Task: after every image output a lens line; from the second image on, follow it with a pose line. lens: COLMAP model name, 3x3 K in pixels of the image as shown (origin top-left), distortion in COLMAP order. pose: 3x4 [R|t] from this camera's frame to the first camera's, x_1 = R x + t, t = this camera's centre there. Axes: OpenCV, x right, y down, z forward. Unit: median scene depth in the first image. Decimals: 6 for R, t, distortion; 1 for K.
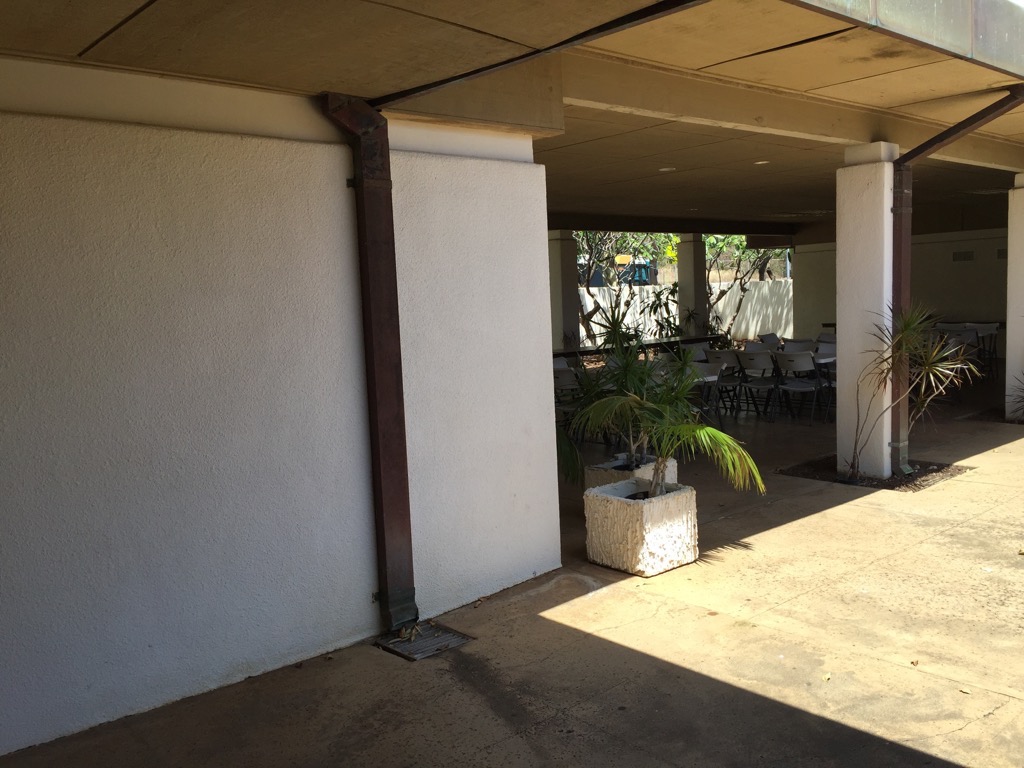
lens RADIAL K [[879.9, 0, 512.0], [0, 879.9, 384.0], [0, 0, 1]] dist [0.082682, -0.115895]
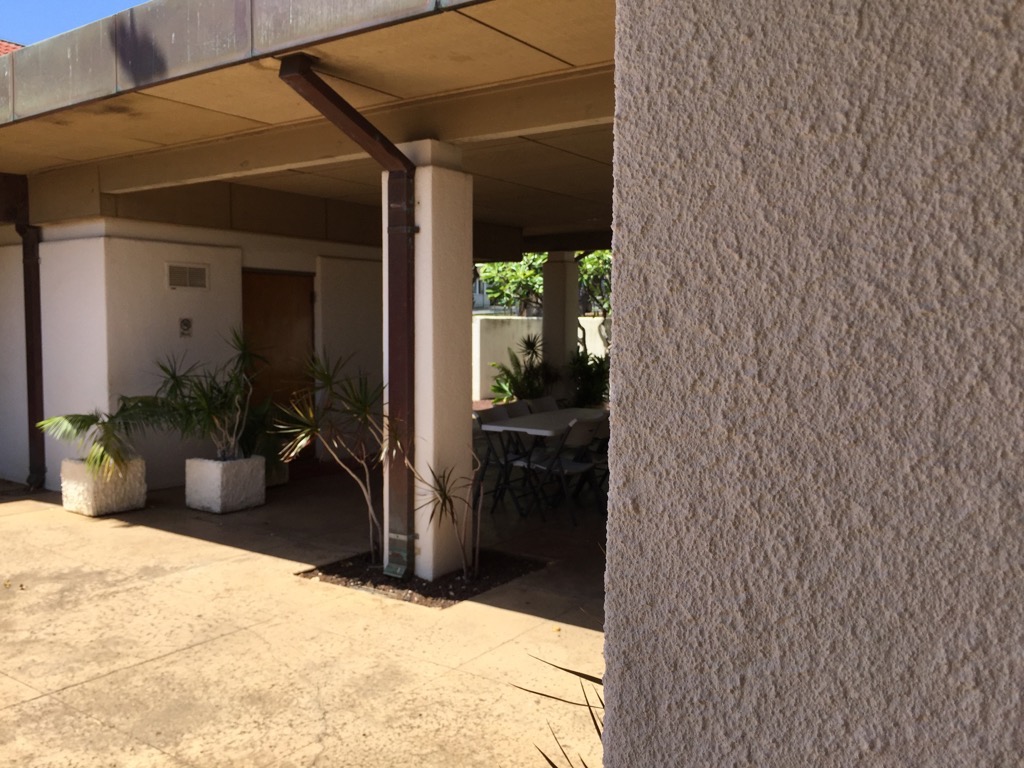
lens RADIAL K [[879.9, 0, 512.0], [0, 879.9, 384.0], [0, 0, 1]] dist [0.082682, -0.115895]
pose [[0.210797, 0.109157, -0.971416, 1.435084], [-0.106114, 0.990429, 0.088267, -0.168367], [0.971753, 0.084475, 0.220362, 1.121000]]
